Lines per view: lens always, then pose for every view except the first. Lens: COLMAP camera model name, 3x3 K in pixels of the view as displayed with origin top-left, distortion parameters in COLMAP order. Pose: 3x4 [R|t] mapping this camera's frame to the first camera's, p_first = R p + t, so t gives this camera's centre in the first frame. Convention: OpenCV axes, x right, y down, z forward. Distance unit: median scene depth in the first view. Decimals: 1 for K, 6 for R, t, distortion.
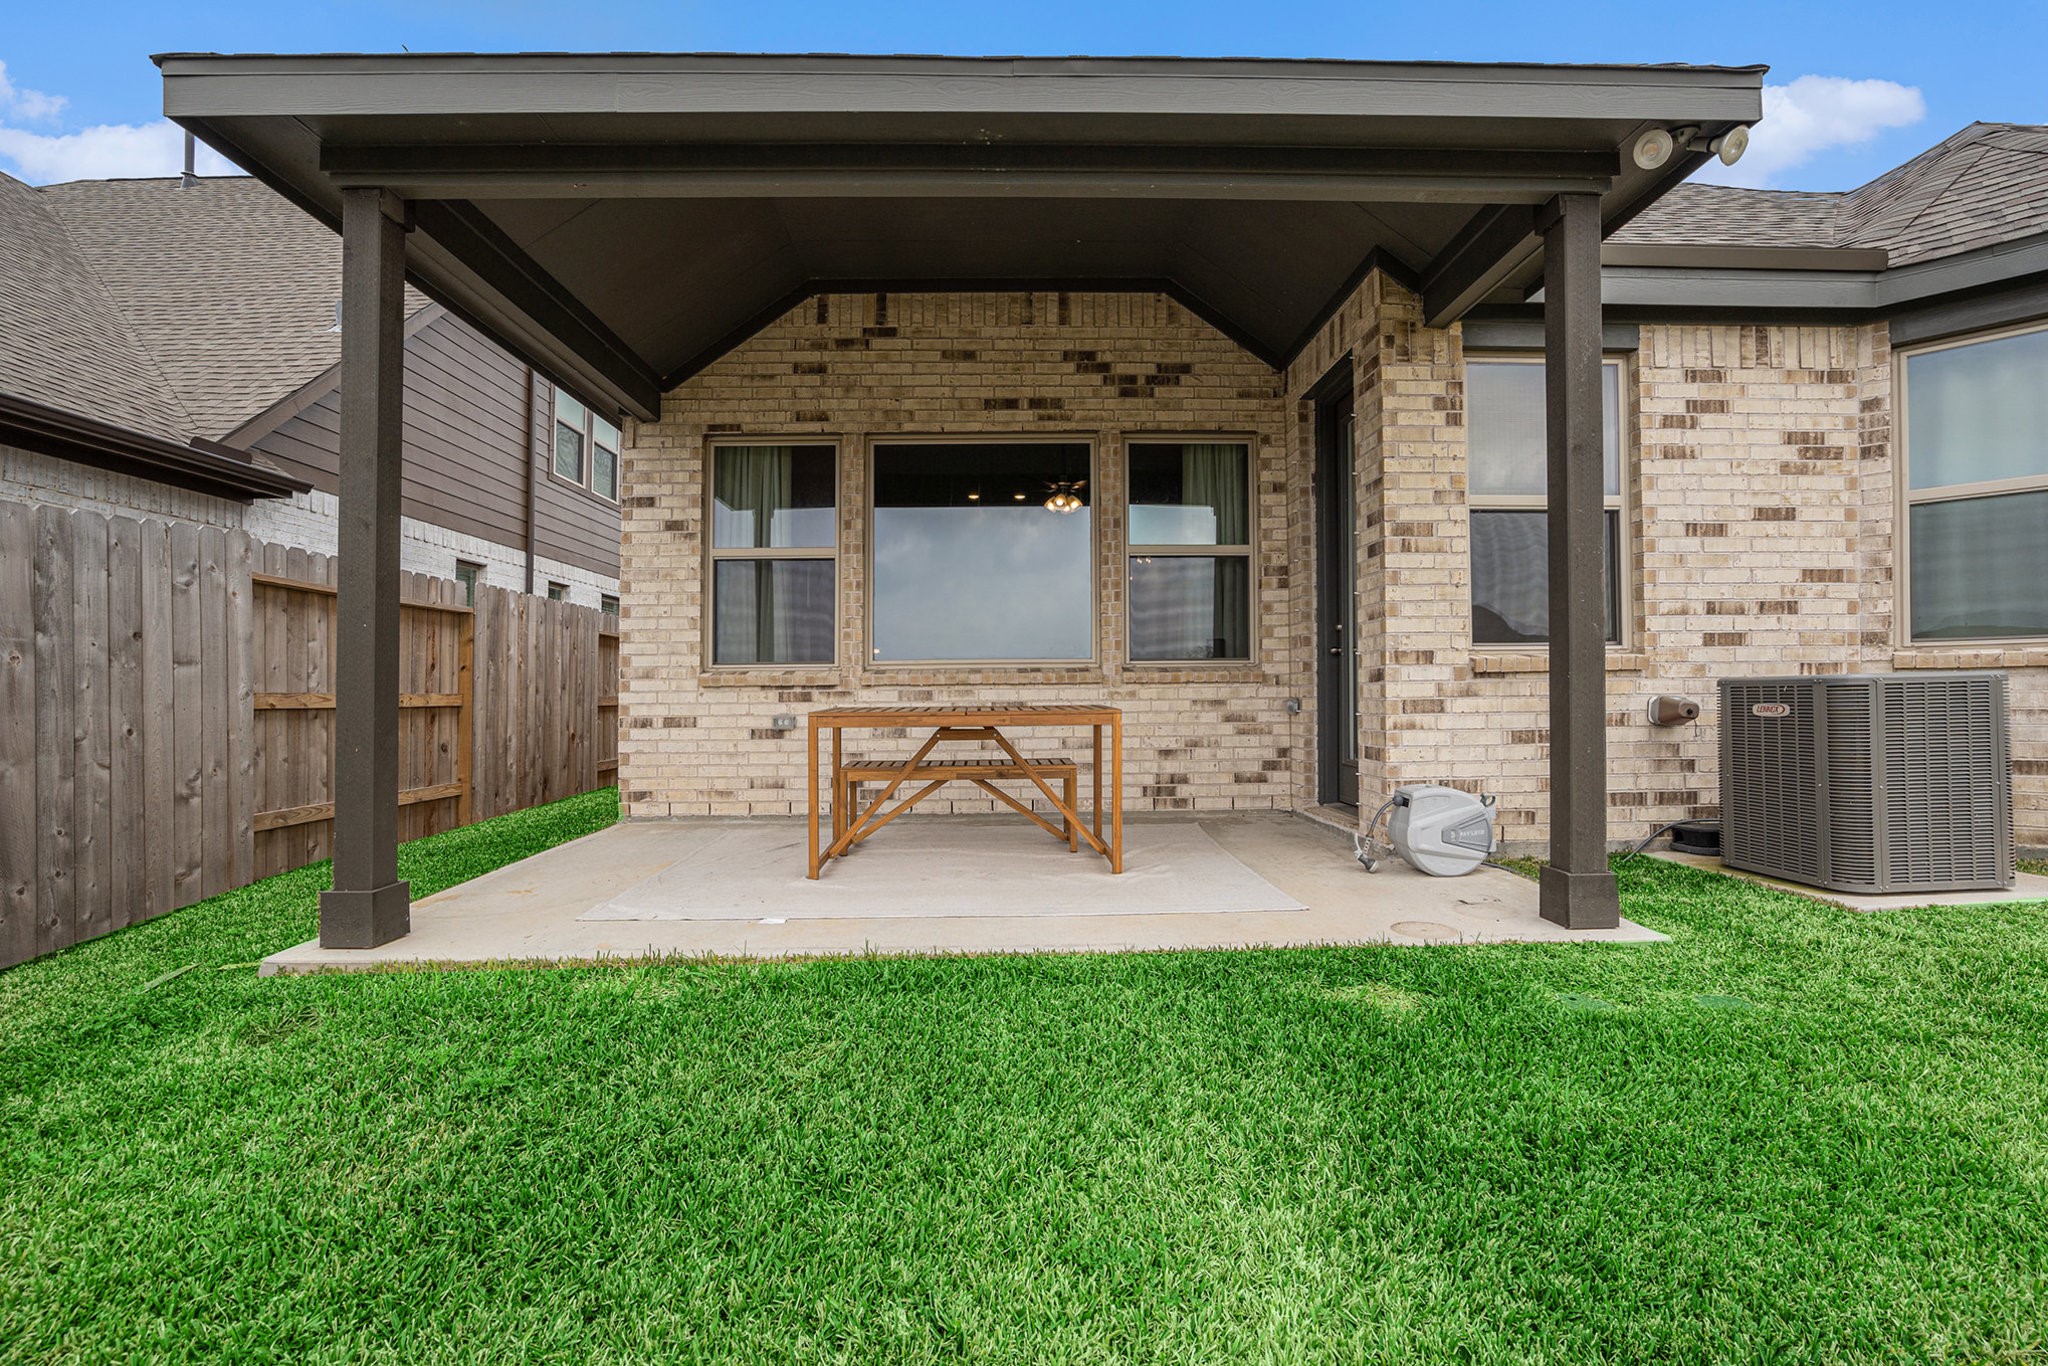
lens RADIAL K [[1019.1, 0, 1032.8], [0, 1019.1, 672.7], [0, 0, 1]] dist [-0.066028, 0.016852]
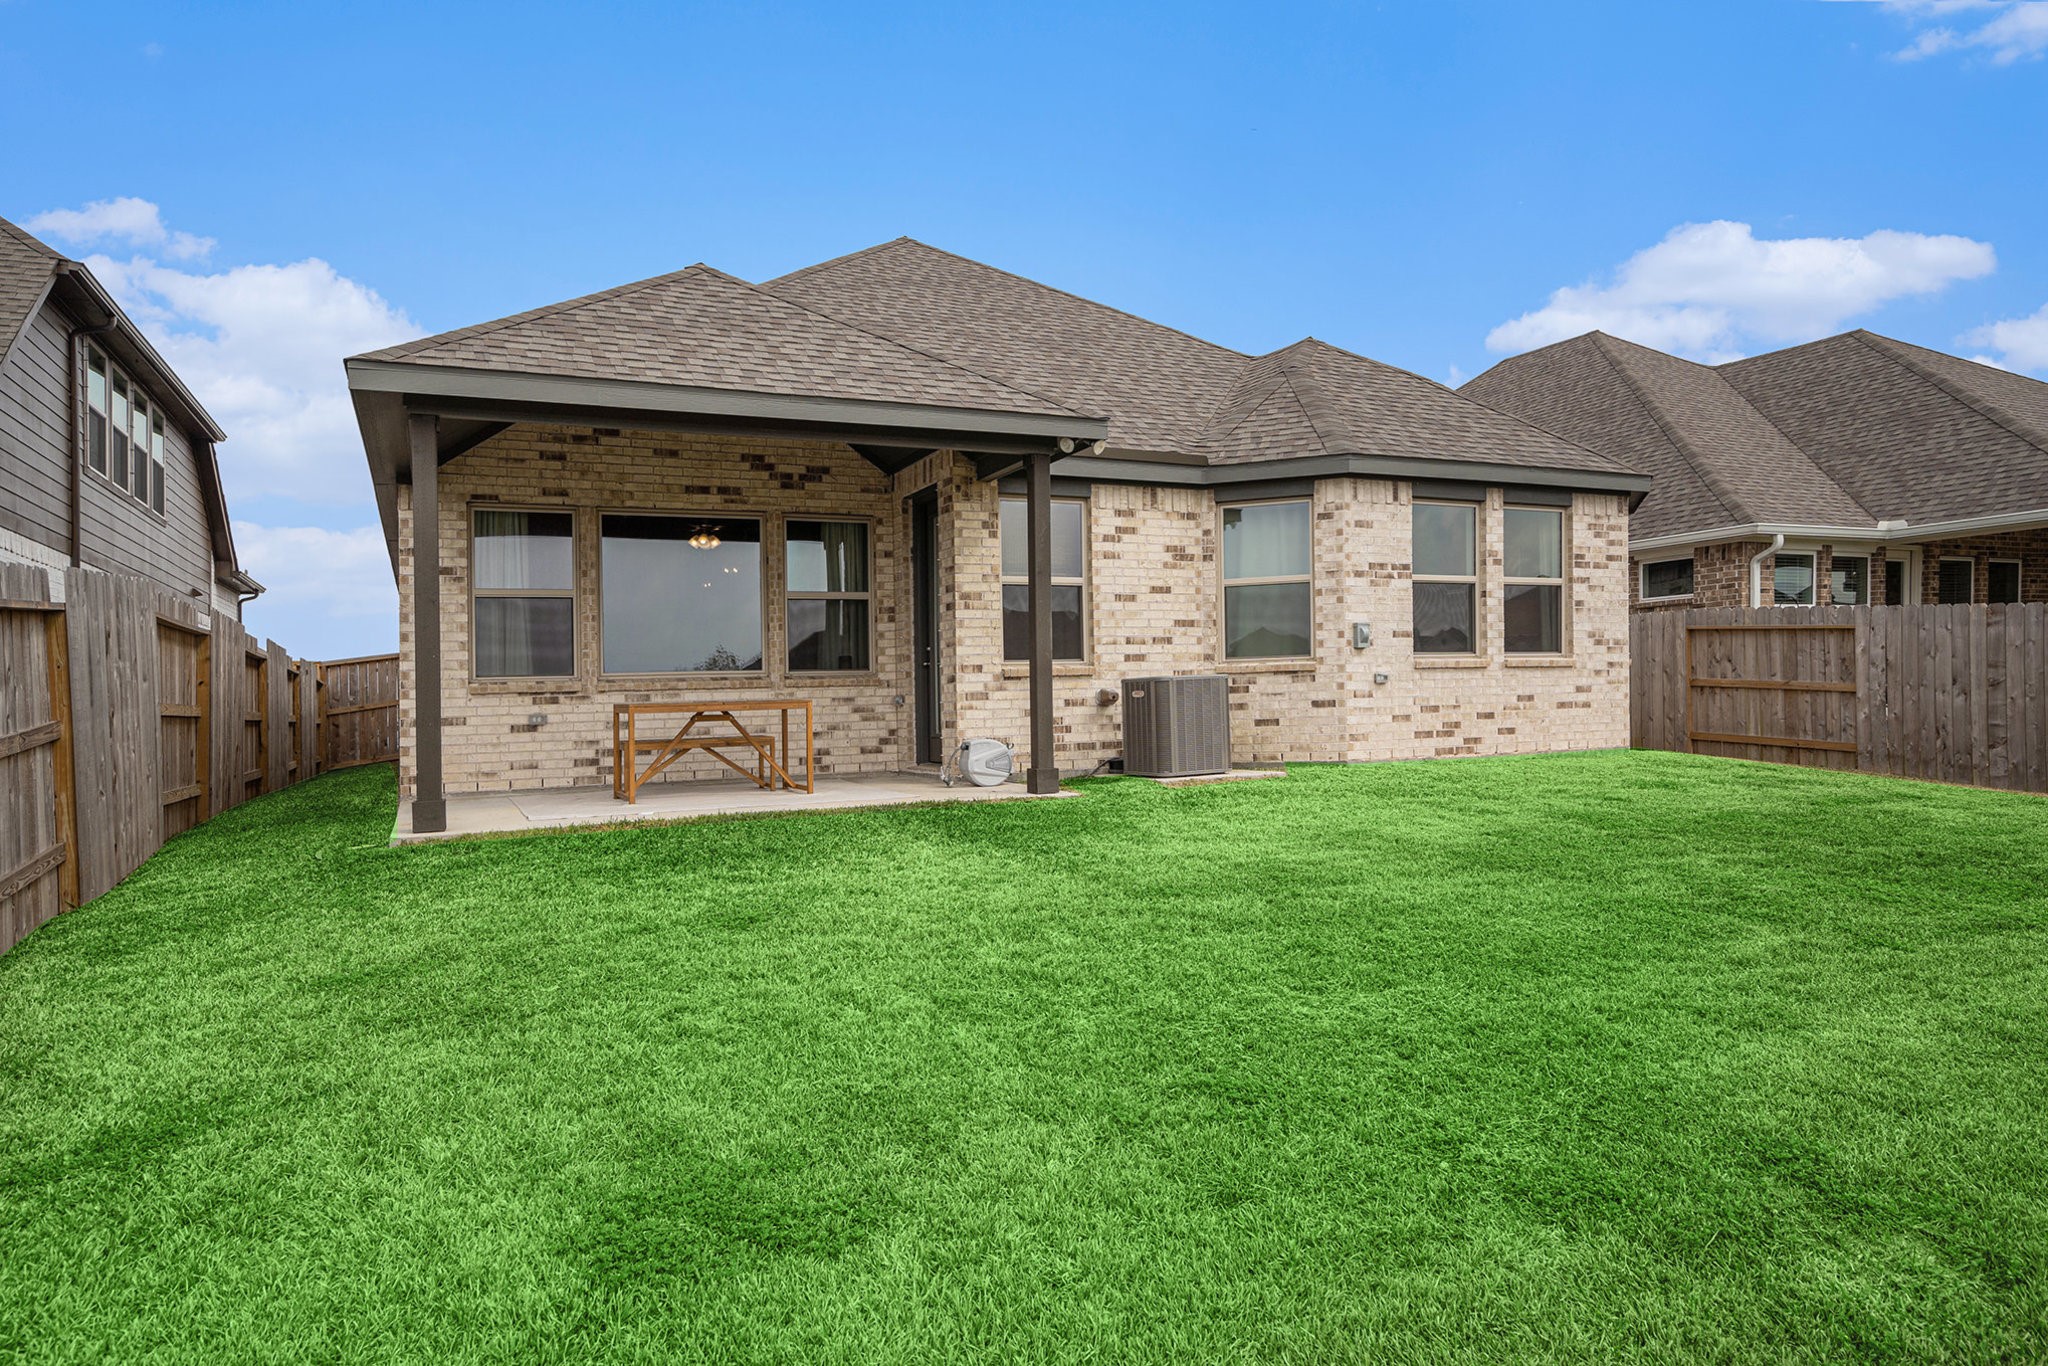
lens RADIAL K [[1310.4, 0, 1026.3], [0, 1310.4, 693.8], [0, 0, 1]] dist [-0.224607, -0.000194]
pose [[0.928116, -0.012394, 0.372084, -0.362558], [0.009614, 0.999910, 0.009326, 0.007537], [-0.372166, -0.005078, 0.928152, -1.090105]]
